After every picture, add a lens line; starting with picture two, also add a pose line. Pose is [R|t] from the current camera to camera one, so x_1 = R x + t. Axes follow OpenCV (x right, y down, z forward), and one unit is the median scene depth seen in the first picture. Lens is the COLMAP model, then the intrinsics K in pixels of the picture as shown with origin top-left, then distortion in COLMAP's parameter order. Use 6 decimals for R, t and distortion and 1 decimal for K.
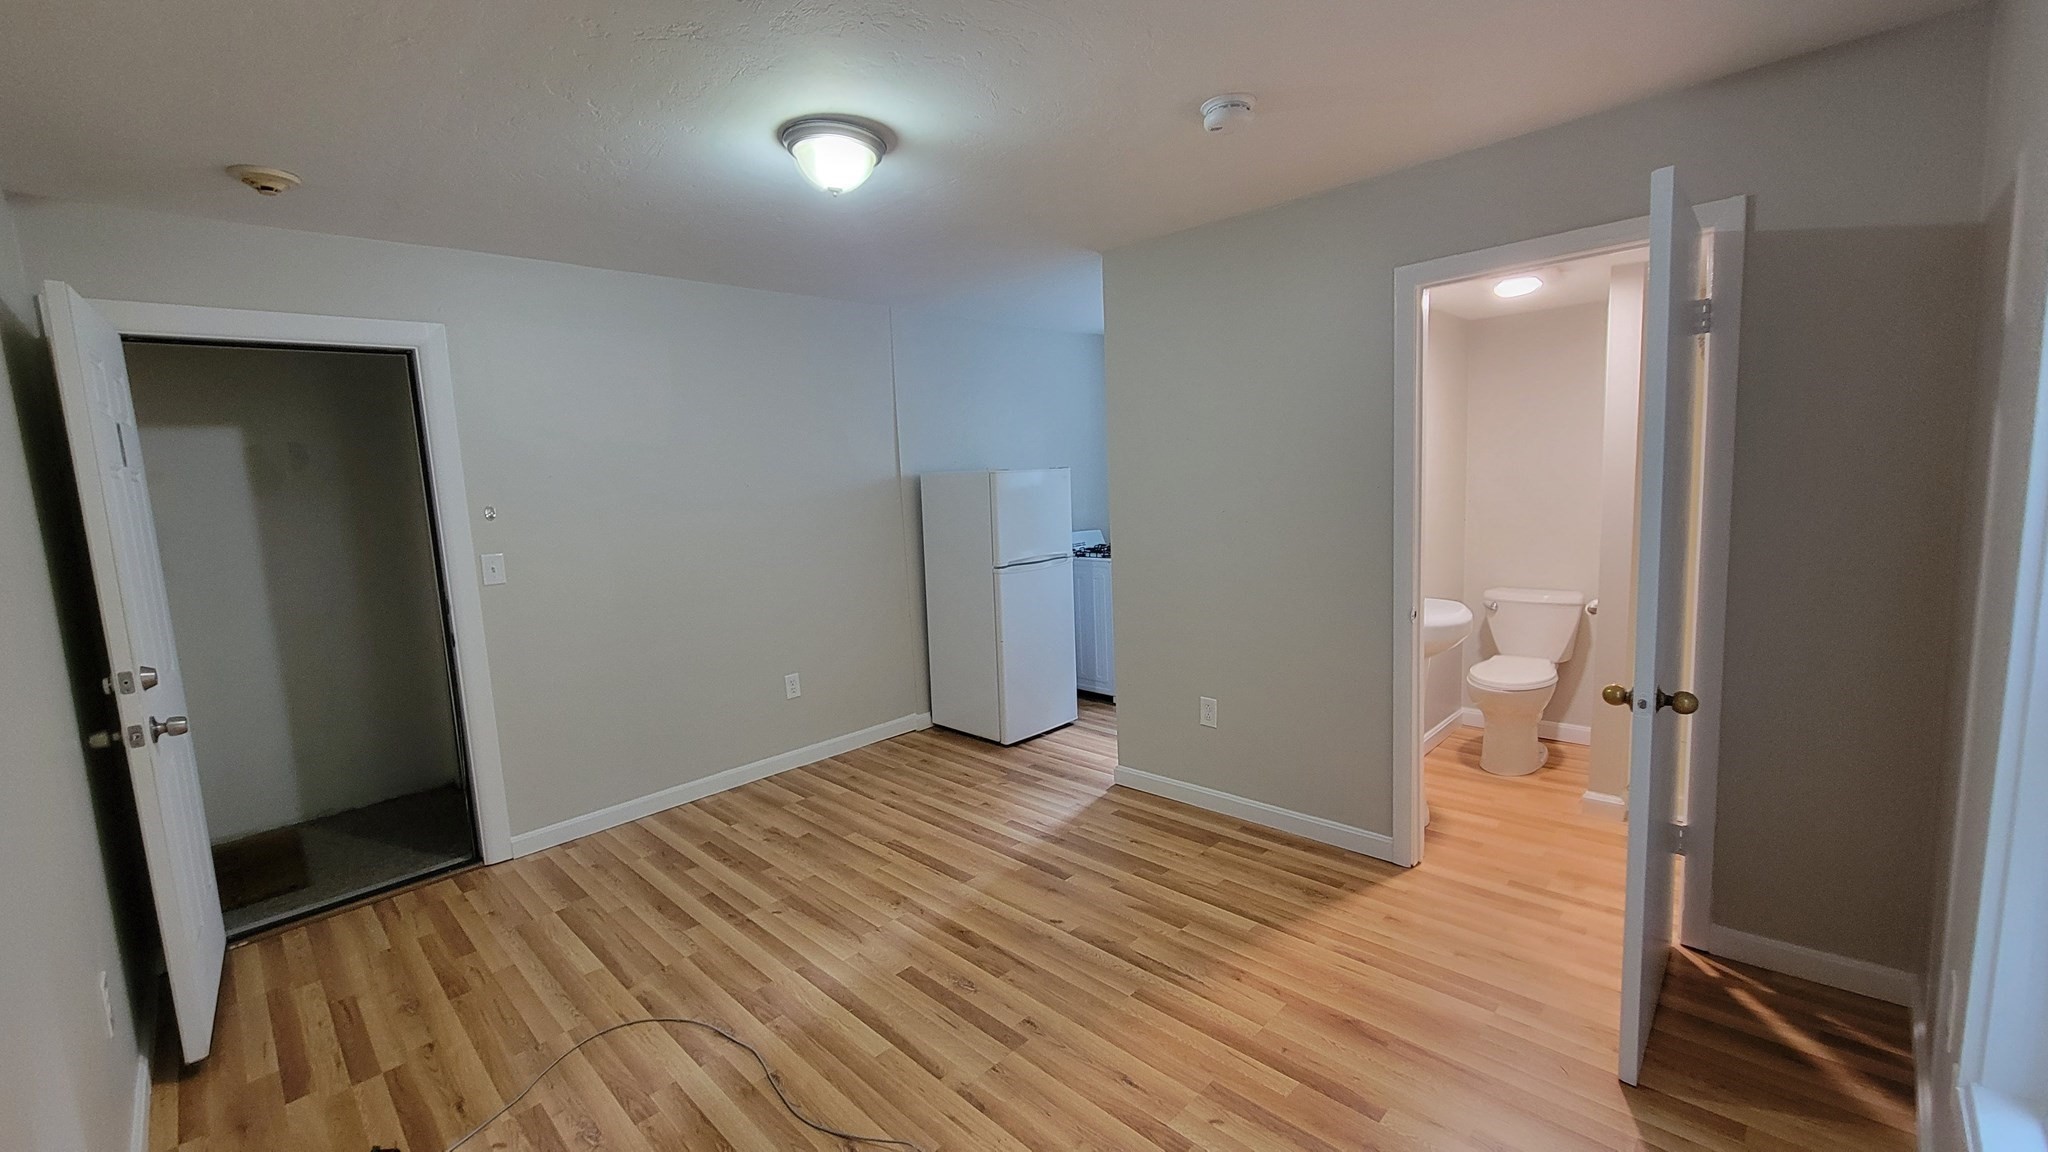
lens RADIAL K [[832.0, 0, 1022.2], [0, 832.0, 577.0], [0, 0, 1]] dist [0.000260, -0.000047]
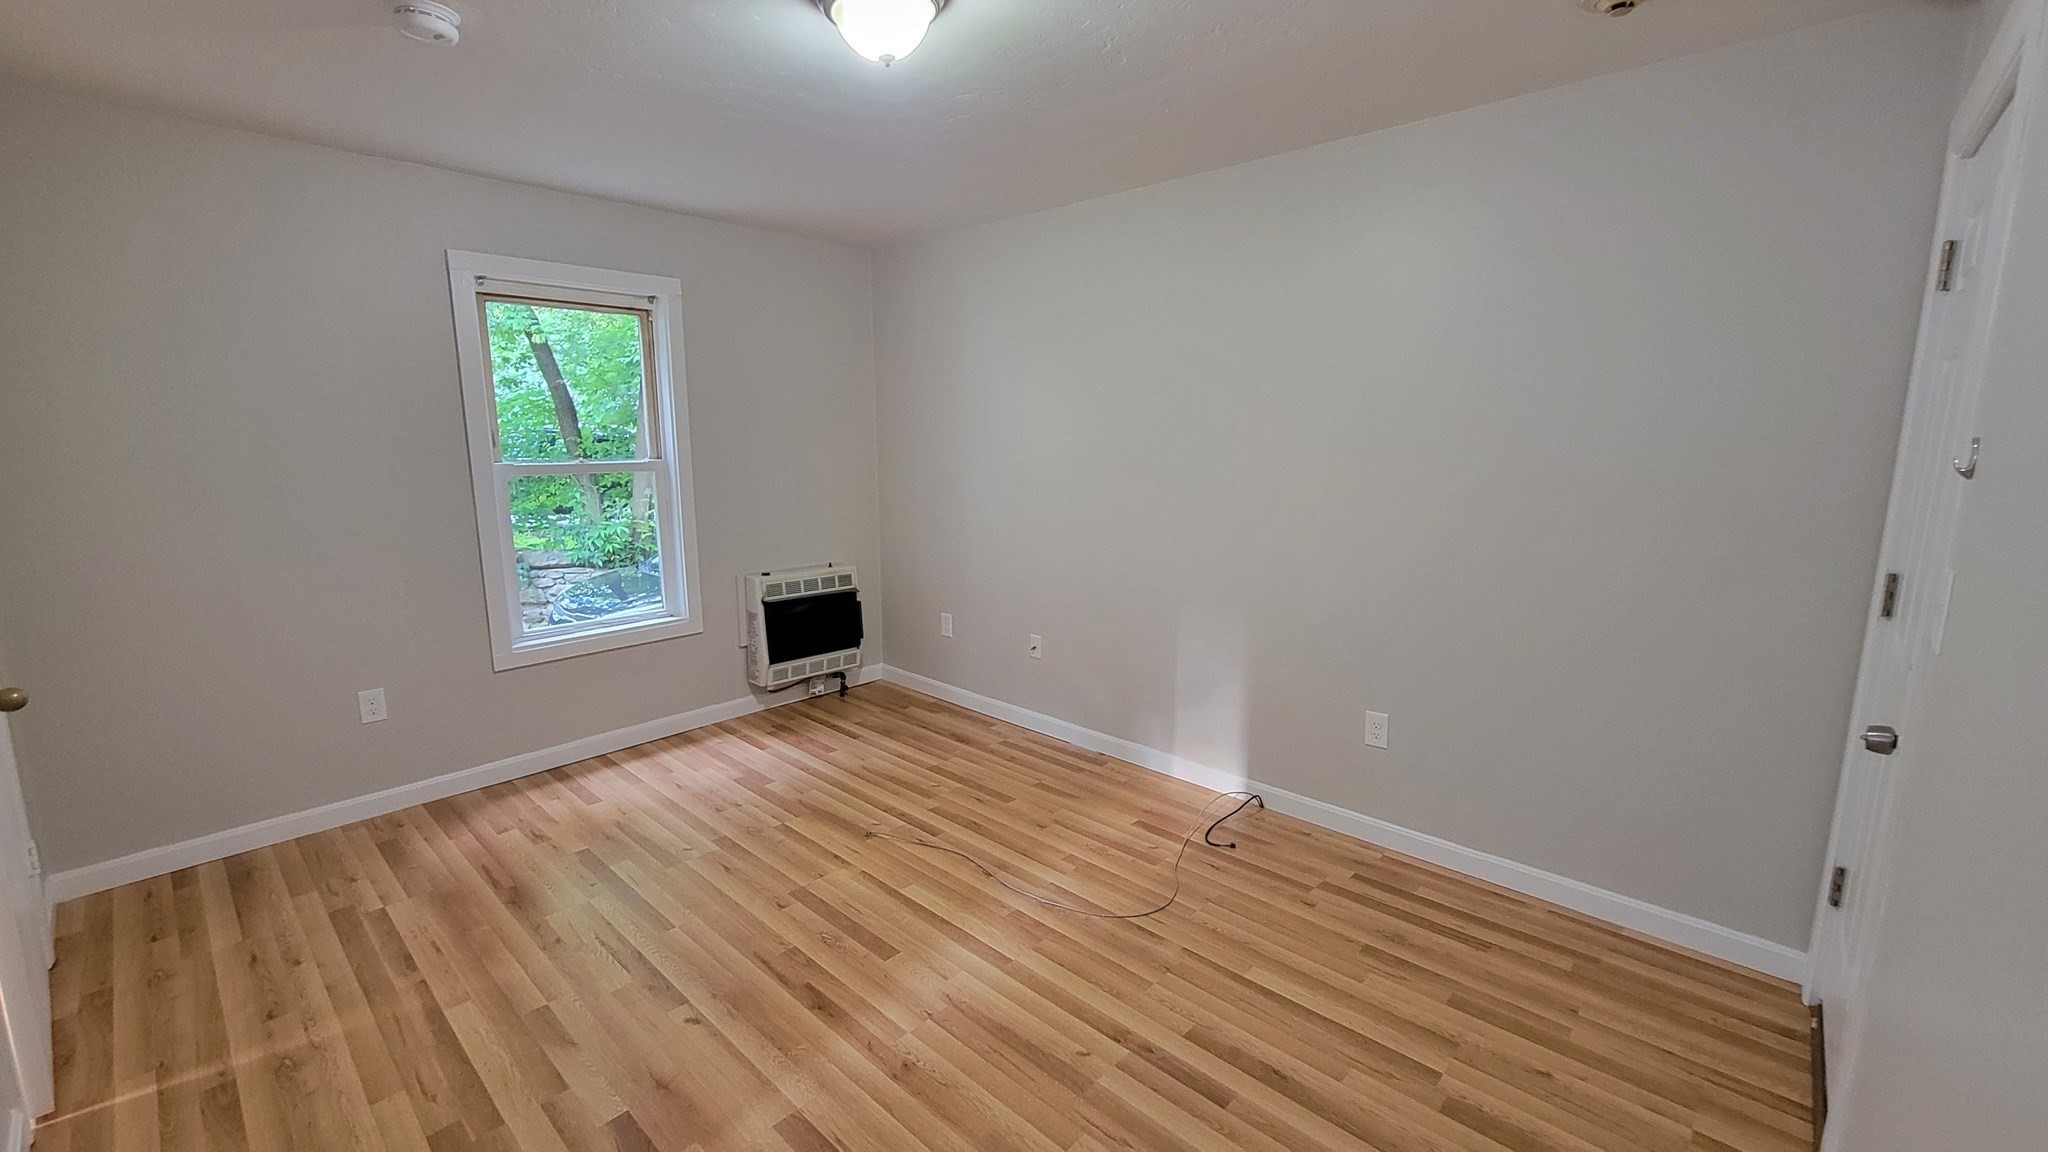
lens RADIAL K [[832.0, 0, 1021.1], [0, 832.0, 575.4], [0, 0, 1]] dist [0.000260, -0.000047]
pose [[-0.998265, 0.054174, -0.023049, -0.273024], [0.044877, 0.953602, 0.297706, -0.193546], [0.038108, 0.296155, -0.954379, 1.679488]]
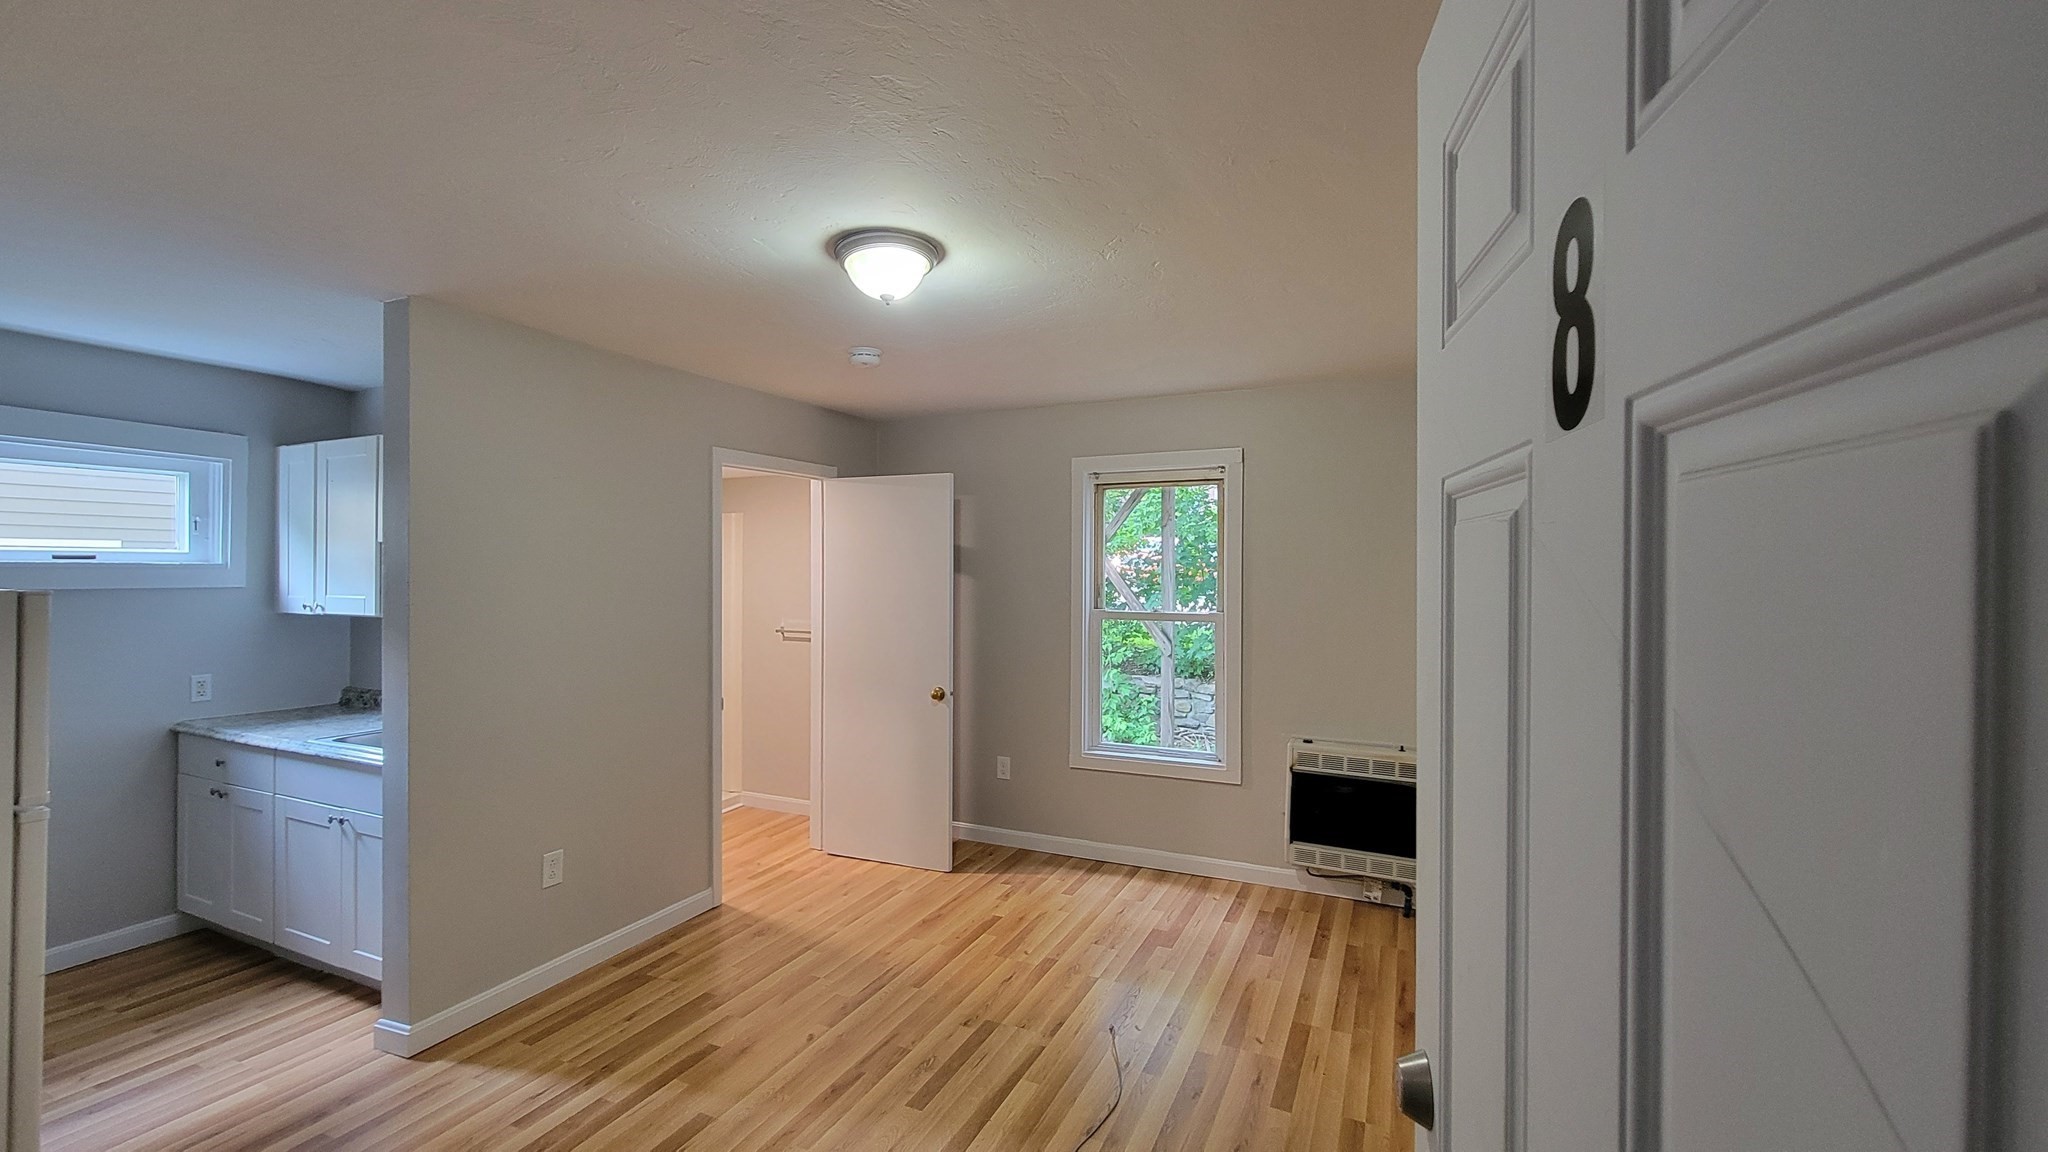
lens RADIAL K [[832.0, 0, 1017.8], [0, 832.0, 572.3], [0, 0, 1]] dist [0.000260, -0.000047]
pose [[-0.333214, 0.046048, 0.941726, -1.044562], [0.135753, 0.990743, -0.000411, -0.106977], [-0.933027, 0.127705, -0.336380, 1.073577]]
